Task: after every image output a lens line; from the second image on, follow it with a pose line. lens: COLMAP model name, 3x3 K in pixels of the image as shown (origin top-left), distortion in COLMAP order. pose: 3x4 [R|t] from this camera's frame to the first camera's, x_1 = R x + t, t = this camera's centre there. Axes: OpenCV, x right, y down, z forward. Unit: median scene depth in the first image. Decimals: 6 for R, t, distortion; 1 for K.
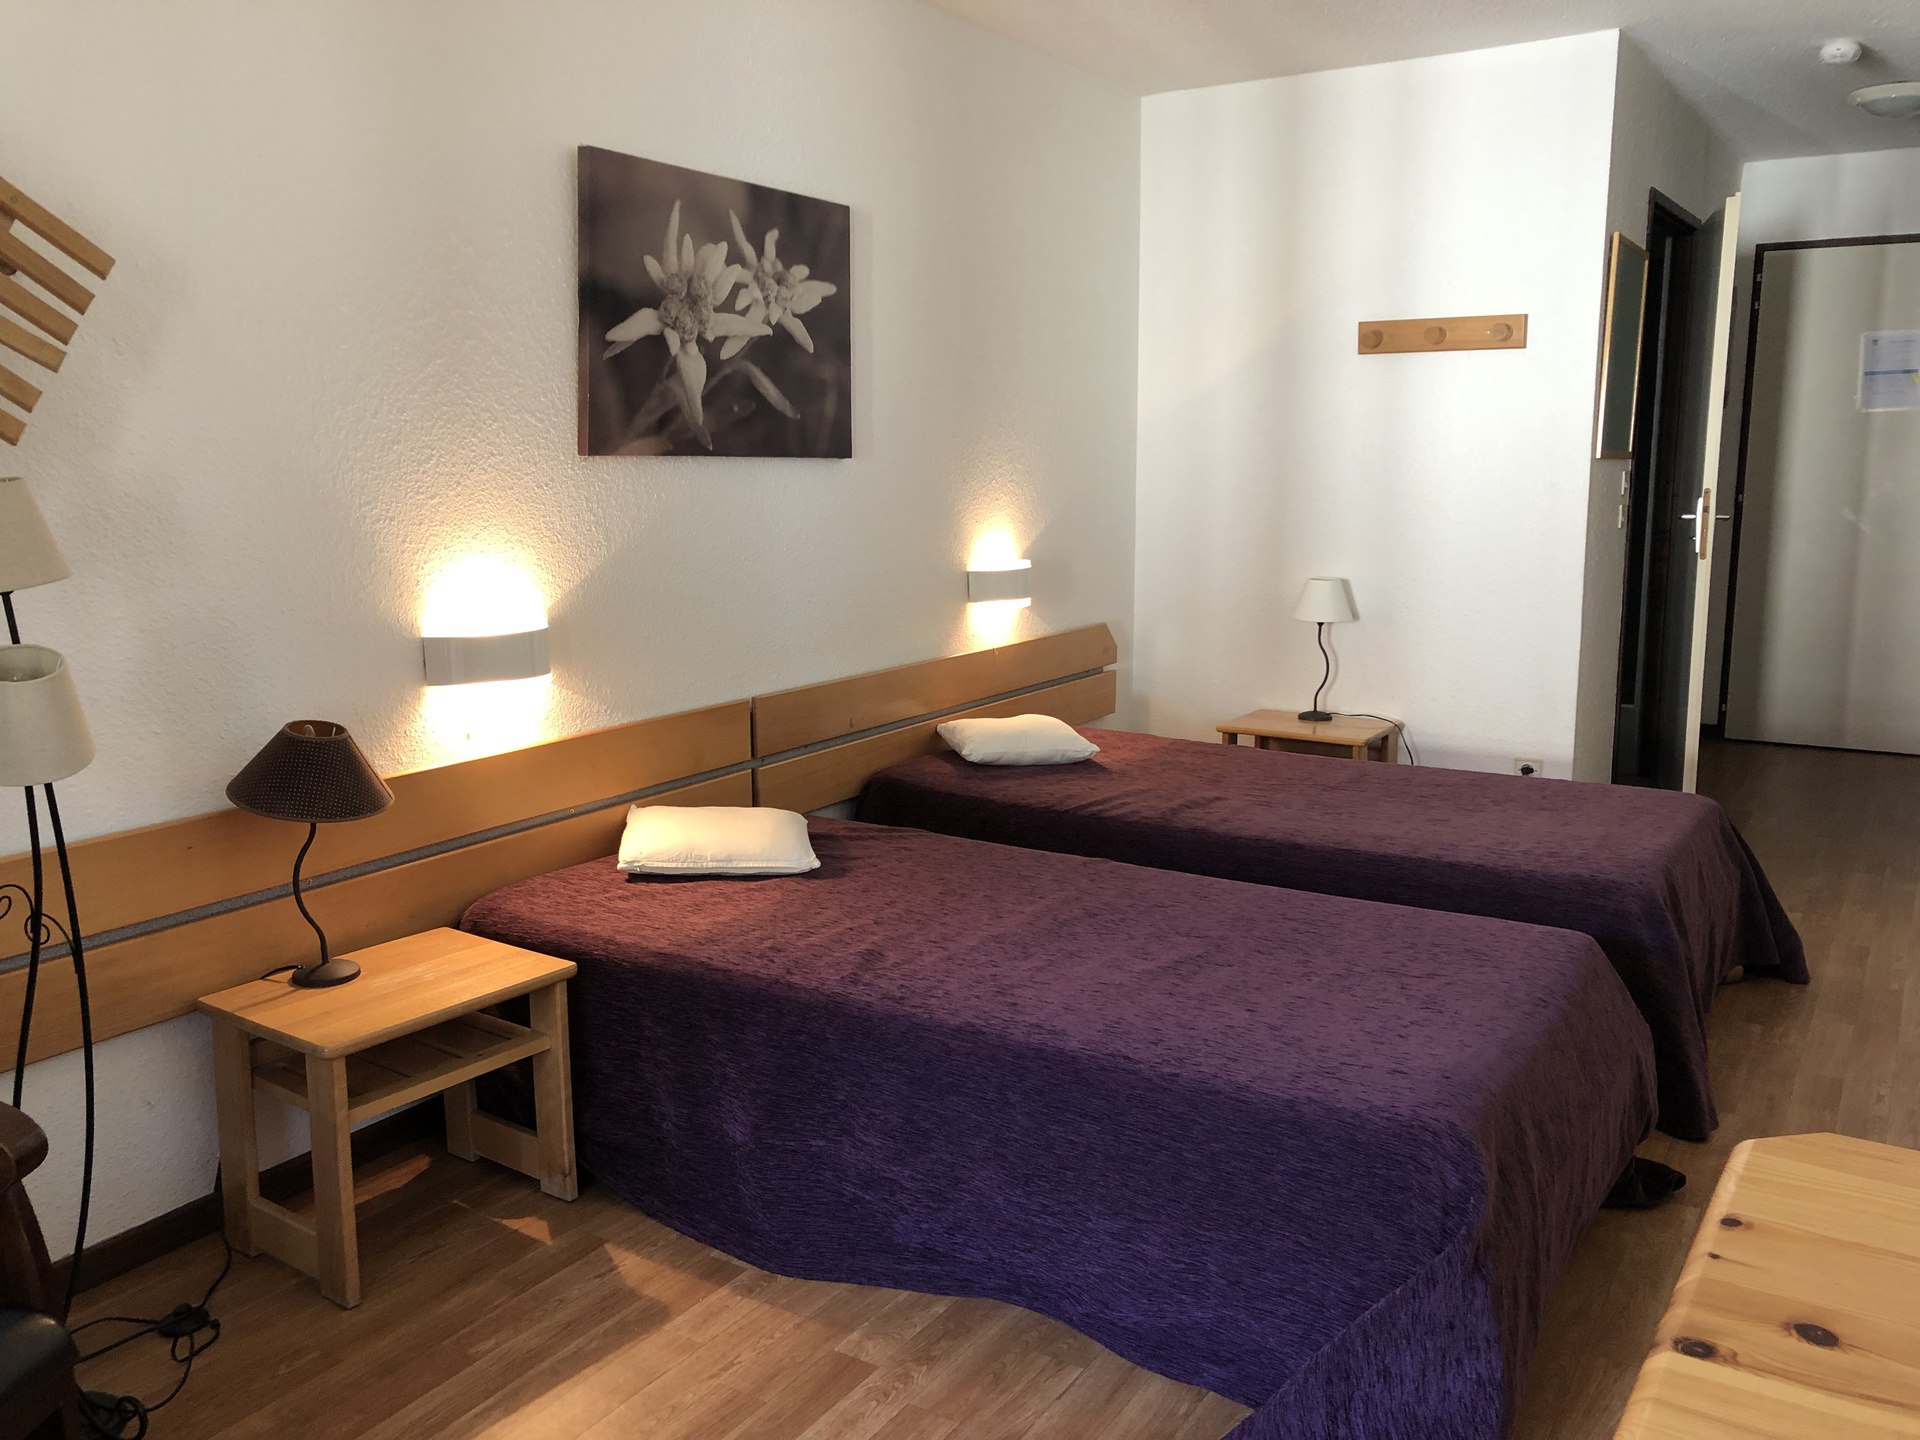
lens RADIAL K [[1579.1, 0, 960.5], [0, 1579.1, 725.9], [0, 0, 1]] dist [0.027109, -0.026621]
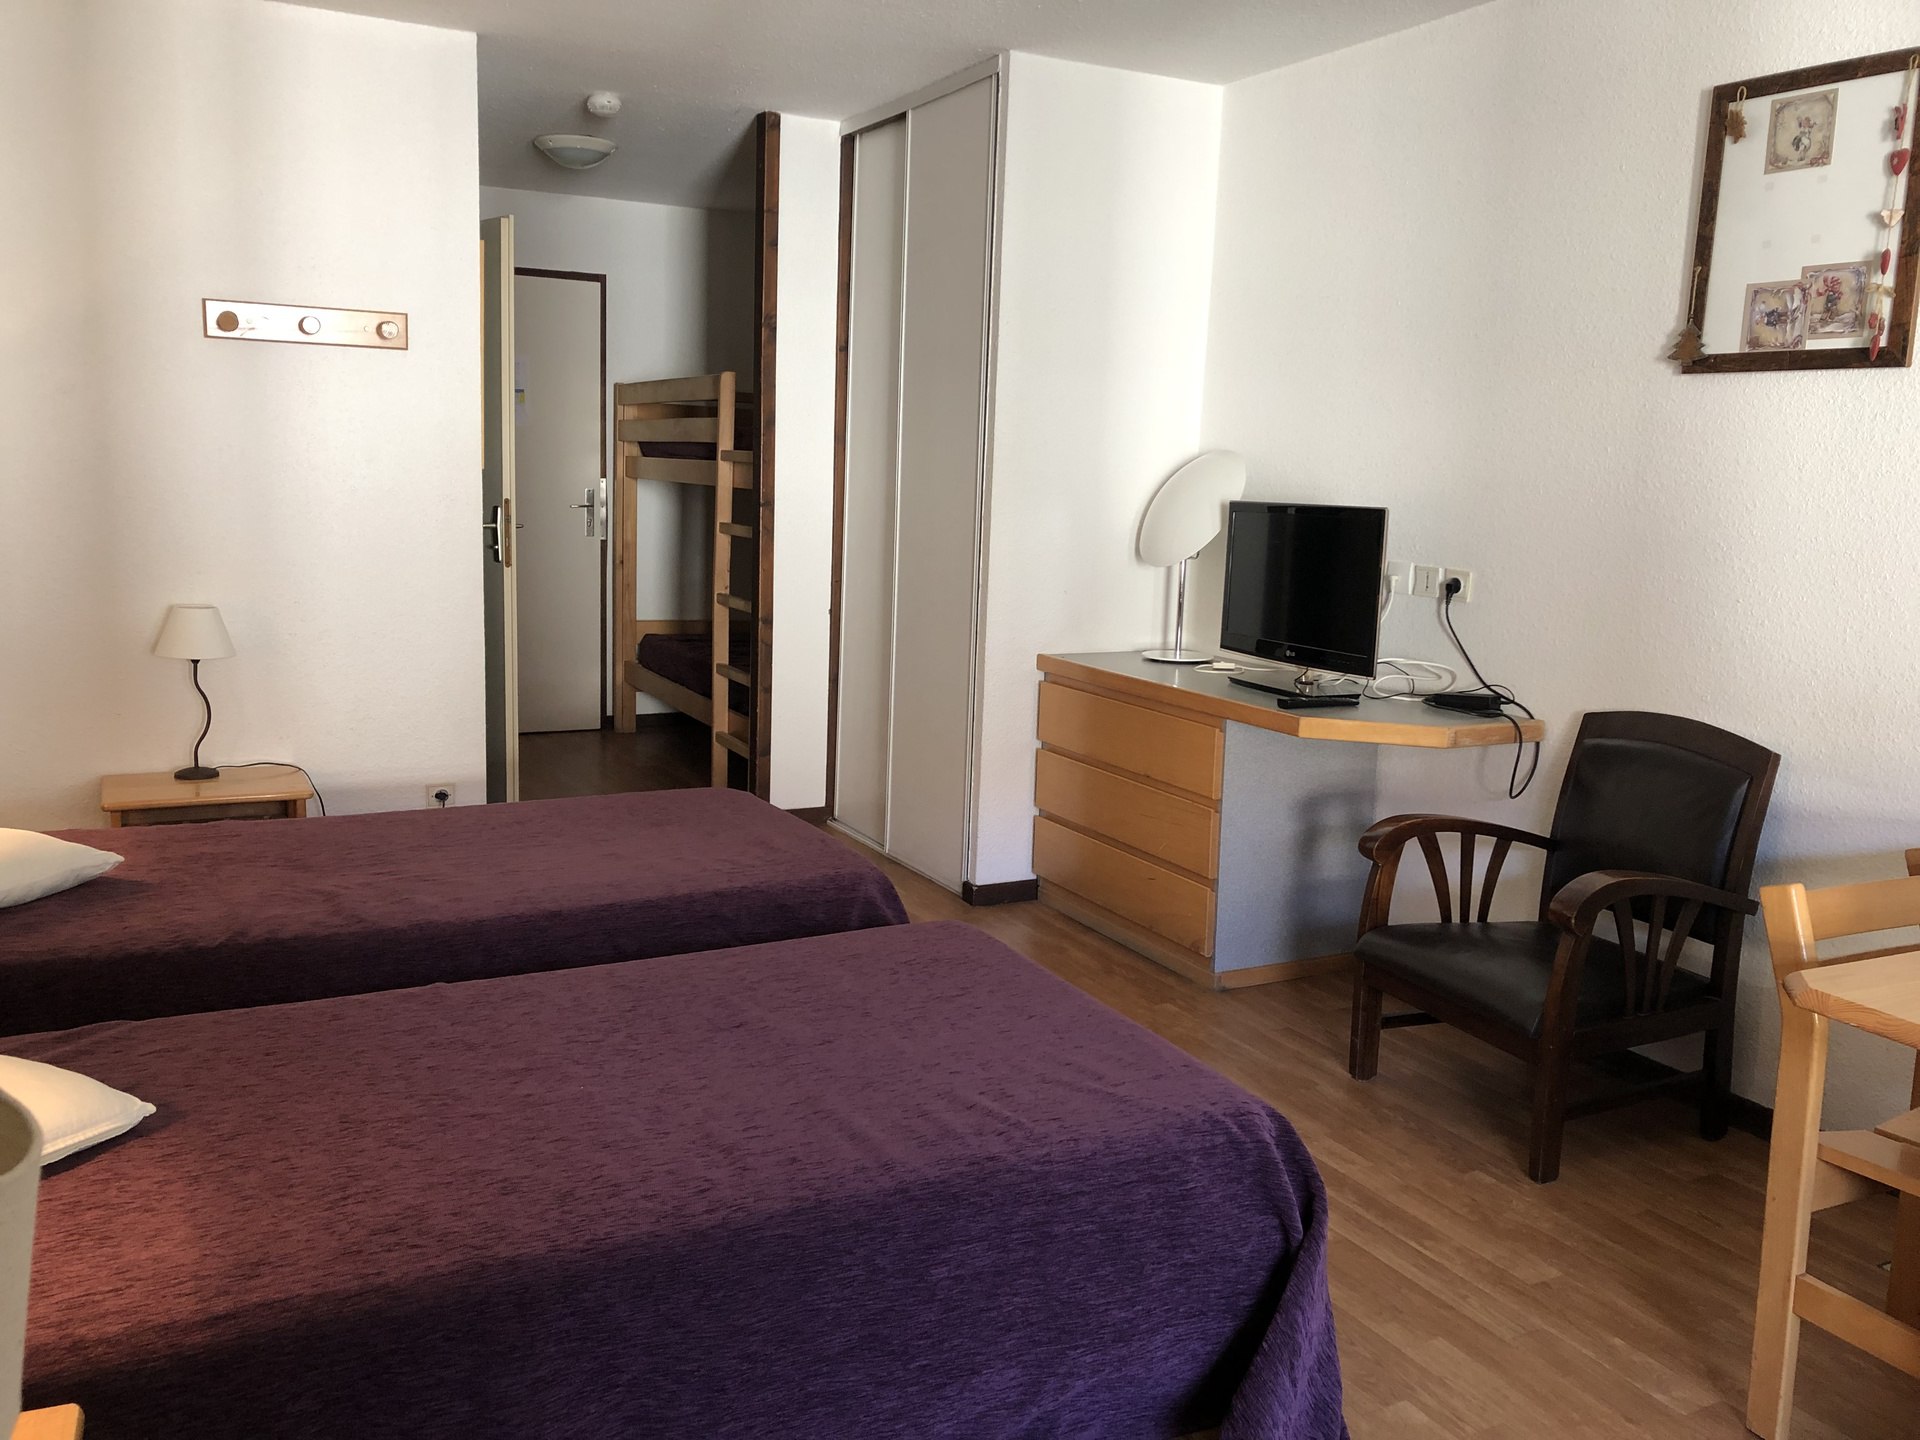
lens RADIAL K [[1579.1, 0, 944.9], [0, 1579.1, 710.9], [0, 0, 1]] dist [0.027109, -0.026621]
pose [[0.490775, -0.115947, 0.863537, -0.307402], [0.119437, 0.990702, 0.065142, -0.048233], [-0.863061, 0.071168, 0.500060, 0.262290]]
